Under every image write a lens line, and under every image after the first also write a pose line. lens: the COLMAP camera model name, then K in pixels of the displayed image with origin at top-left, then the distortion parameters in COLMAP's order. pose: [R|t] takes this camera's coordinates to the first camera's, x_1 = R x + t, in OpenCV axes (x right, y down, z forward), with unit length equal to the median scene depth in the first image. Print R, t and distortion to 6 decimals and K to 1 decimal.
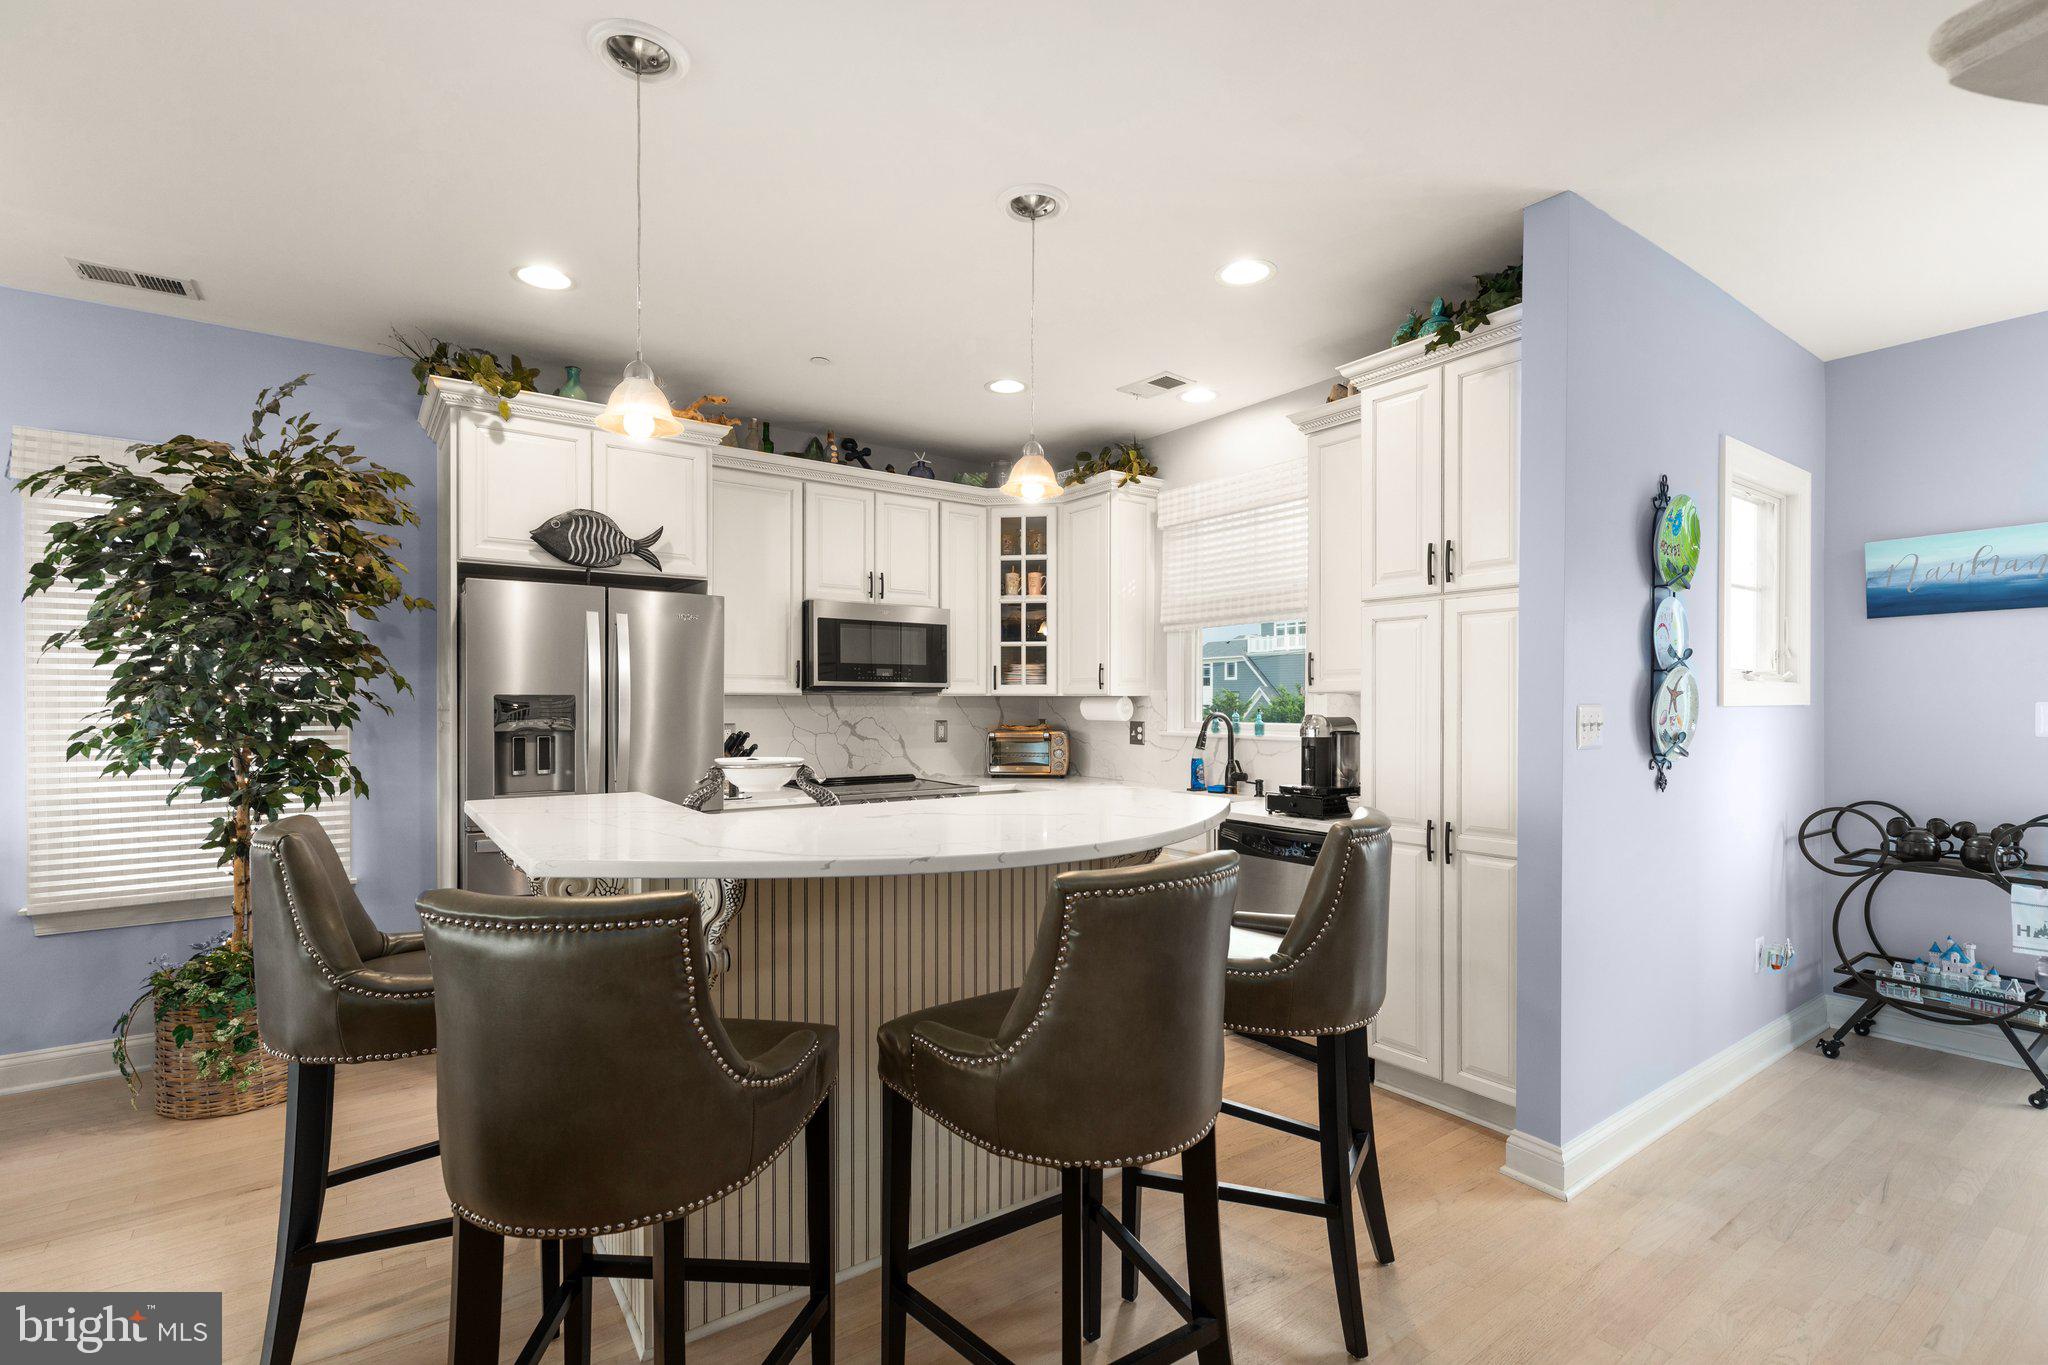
lens RADIAL K [[920.5, 0, 1022.6], [0, 920.5, 709.1], [0, 0, 1]] dist [0.001334, -0.000425]
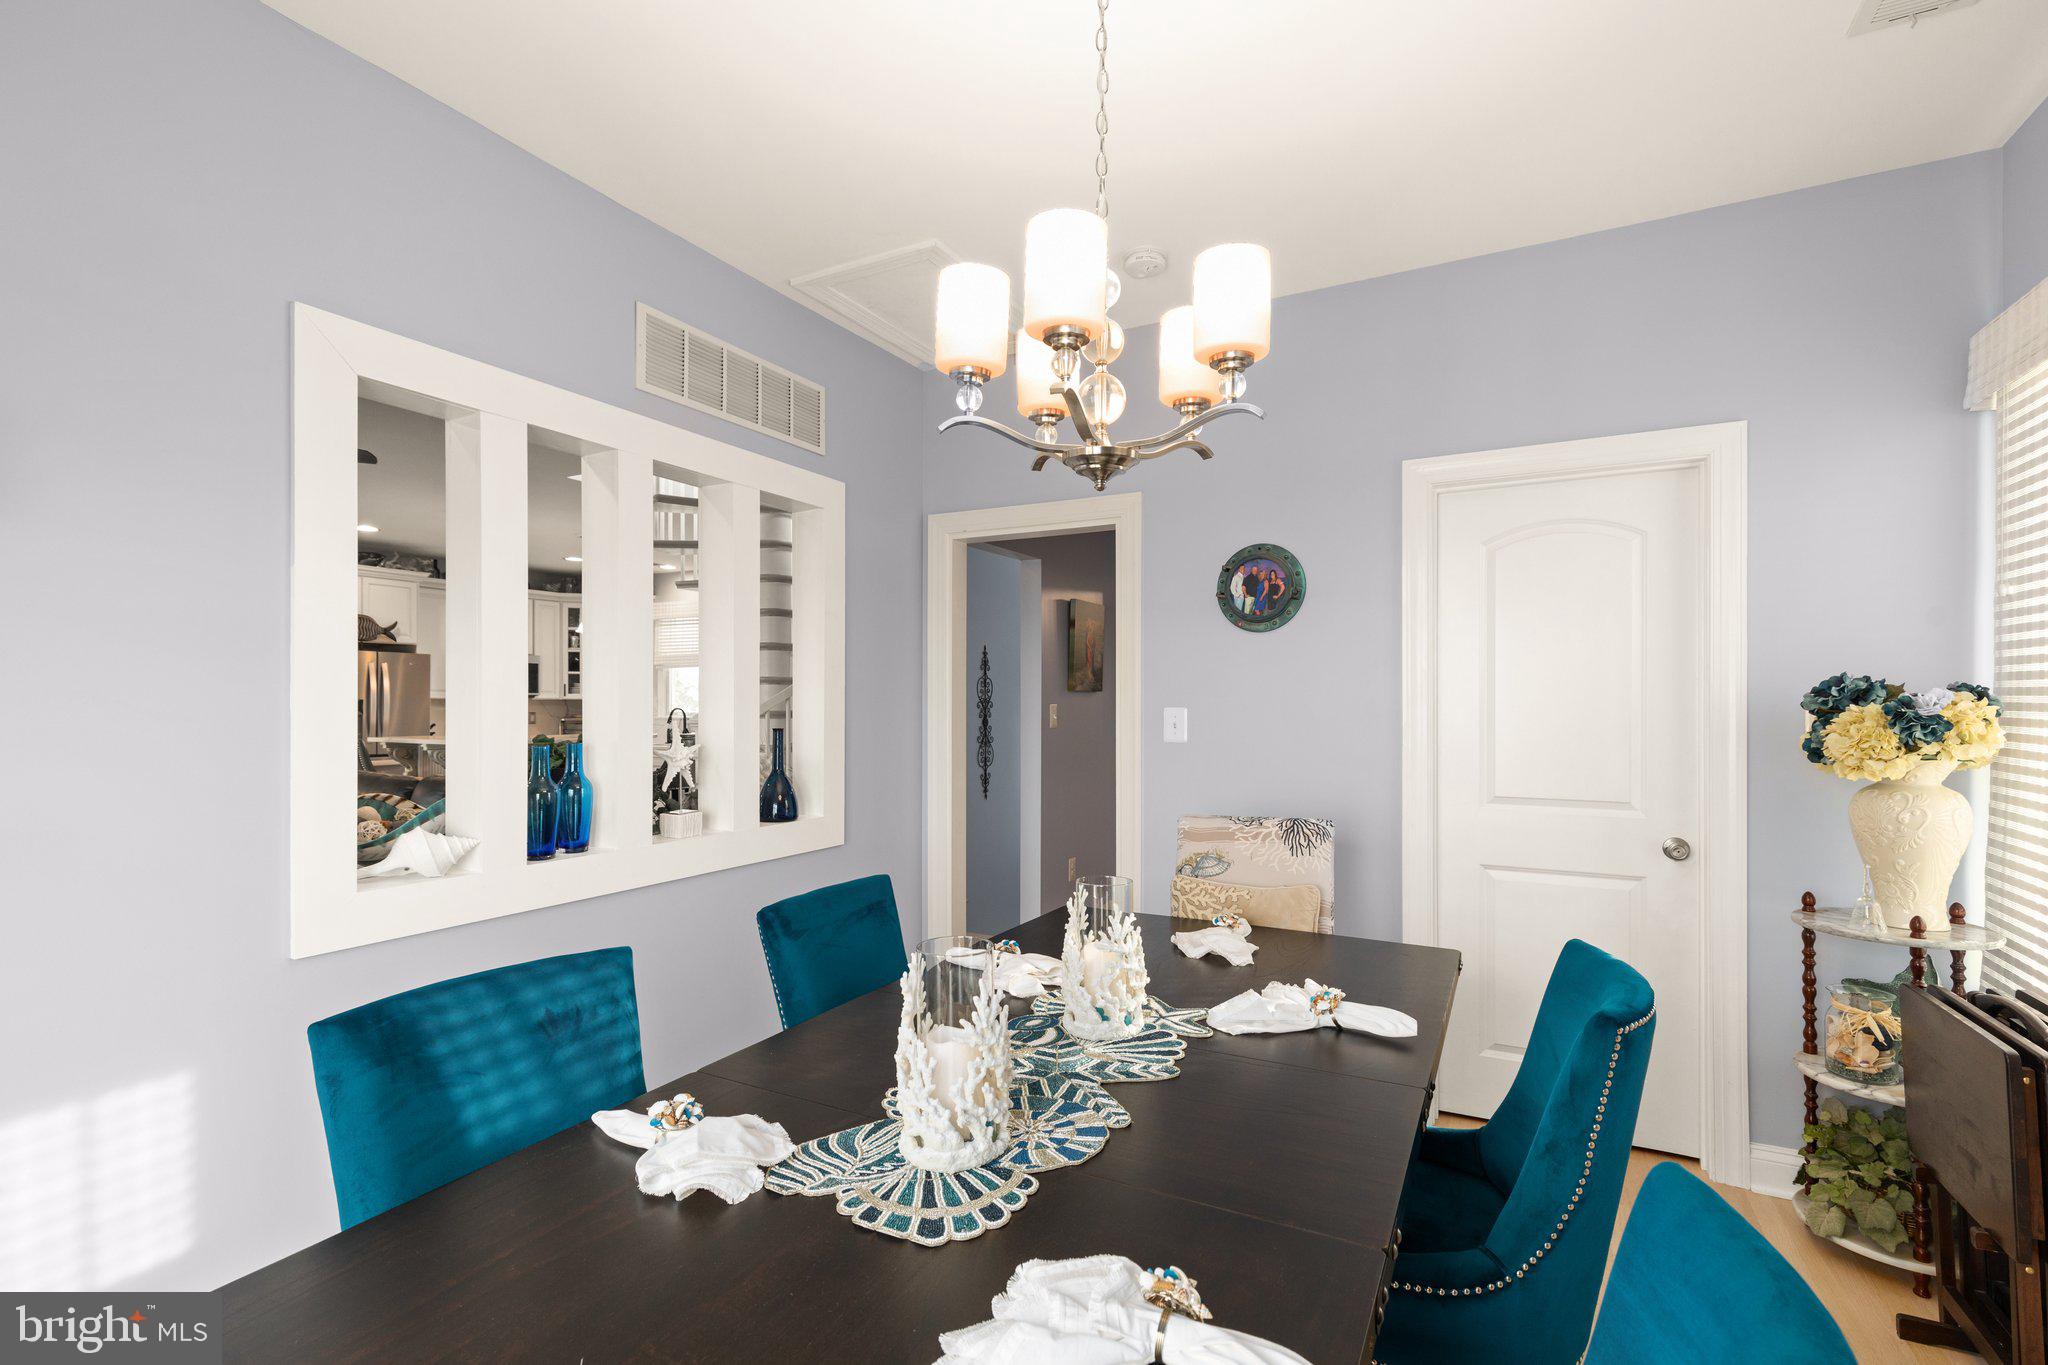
lens RADIAL K [[920.5, 0, 1024.2], [0, 920.5, 697.7], [0, 0, 1]] dist [0.001334, -0.000425]
pose [[0.898312, 0.005970, 0.439318, -0.013369], [0.001171, 0.999872, -0.015983, 0.014598], [-0.439357, 0.014872, 0.898189, -1.276937]]
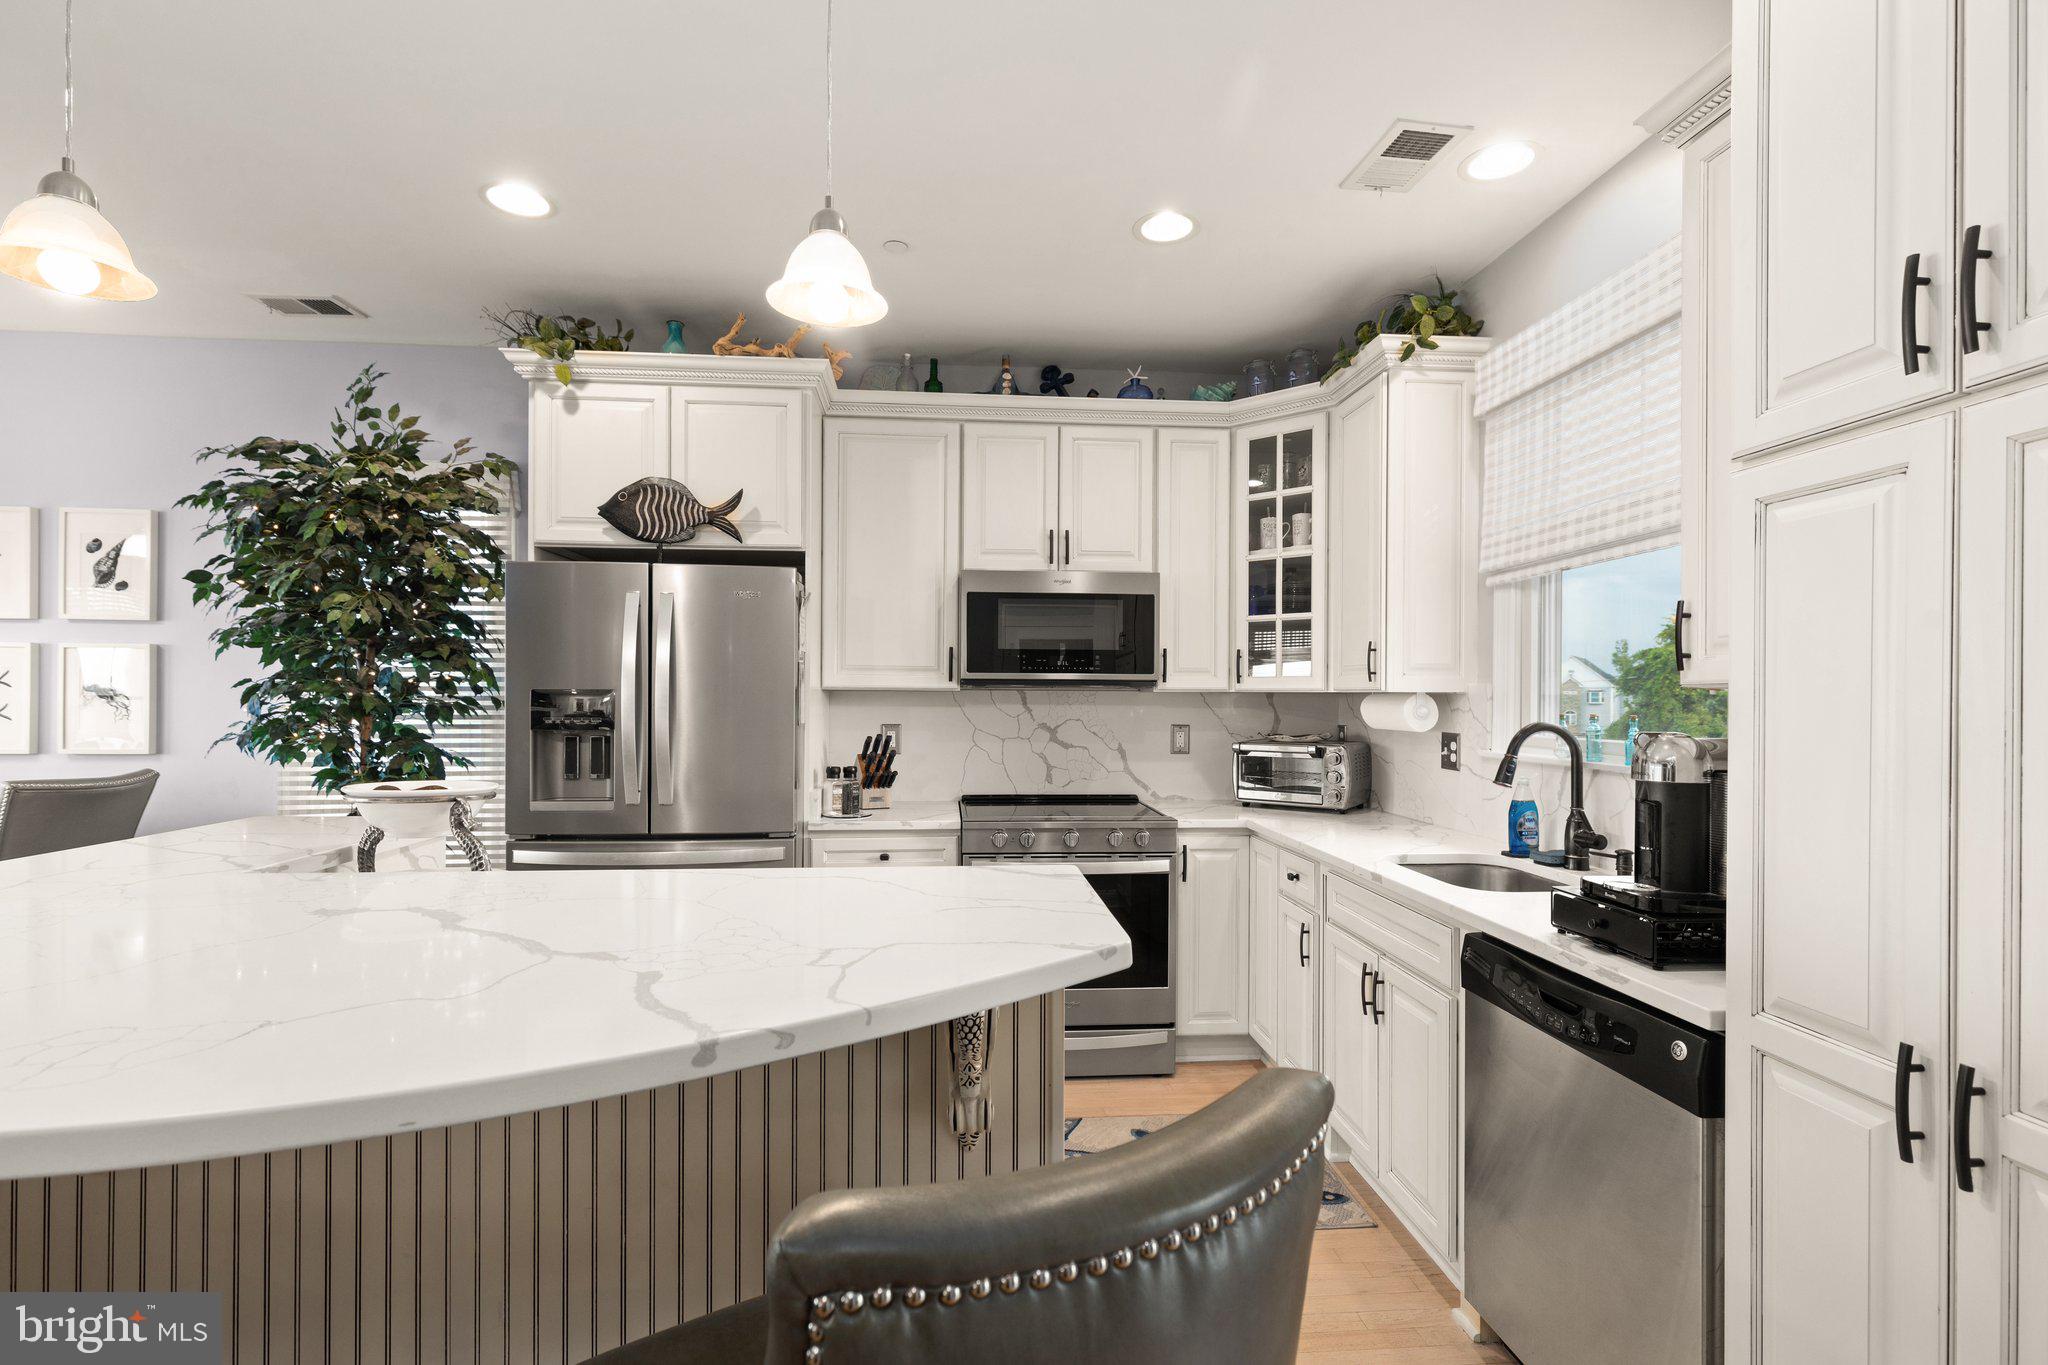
lens RADIAL K [[920.5, 0, 1019.4], [0, 920.5, 707.0], [0, 0, 1]] dist [0.001334, -0.000425]
pose [[0.856512, 0.010448, -0.516021, 0.209835], [-0.009842, 0.999944, 0.003911, -0.004313], [0.516033, 0.001729, 0.856567, 0.329714]]
